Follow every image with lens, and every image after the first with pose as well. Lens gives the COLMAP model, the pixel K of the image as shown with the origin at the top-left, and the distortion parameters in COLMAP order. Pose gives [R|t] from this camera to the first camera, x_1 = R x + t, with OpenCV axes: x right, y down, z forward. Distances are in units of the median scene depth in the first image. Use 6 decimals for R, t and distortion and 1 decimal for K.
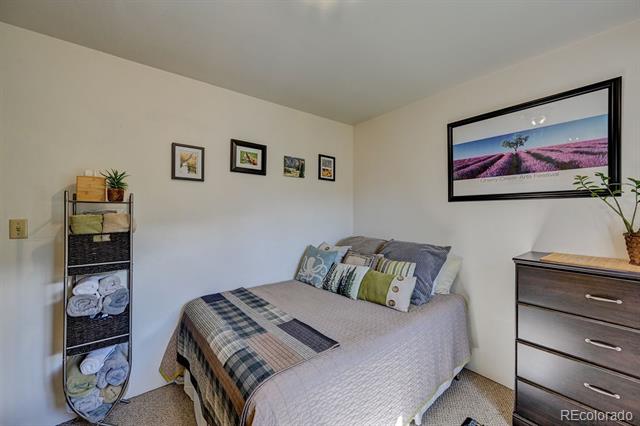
lens RADIAL K [[252.5, 0, 323.0], [0, 252.5, 213.0], [0, 0, 1]] dist [-0.002557, 0.000725]
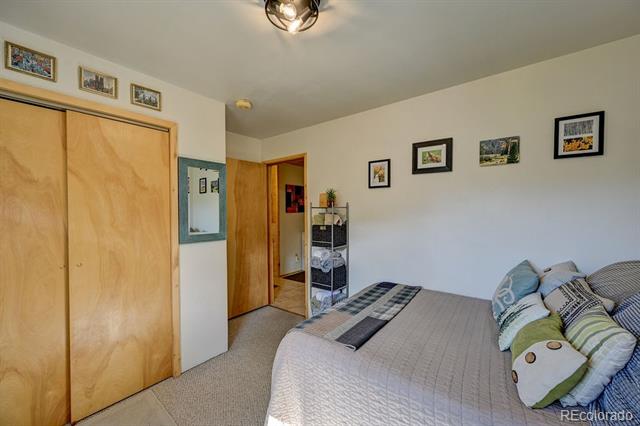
lens RADIAL K [[252.5, 0, 323.4], [0, 252.5, 214.0], [0, 0, 1]] dist [-0.002557, 0.000725]
pose [[0.254896, 0.000143, -0.966969, 0.608019], [0.003927, 0.999992, 0.001183, -0.000056], [0.966961, -0.004098, 0.254893, 0.393527]]
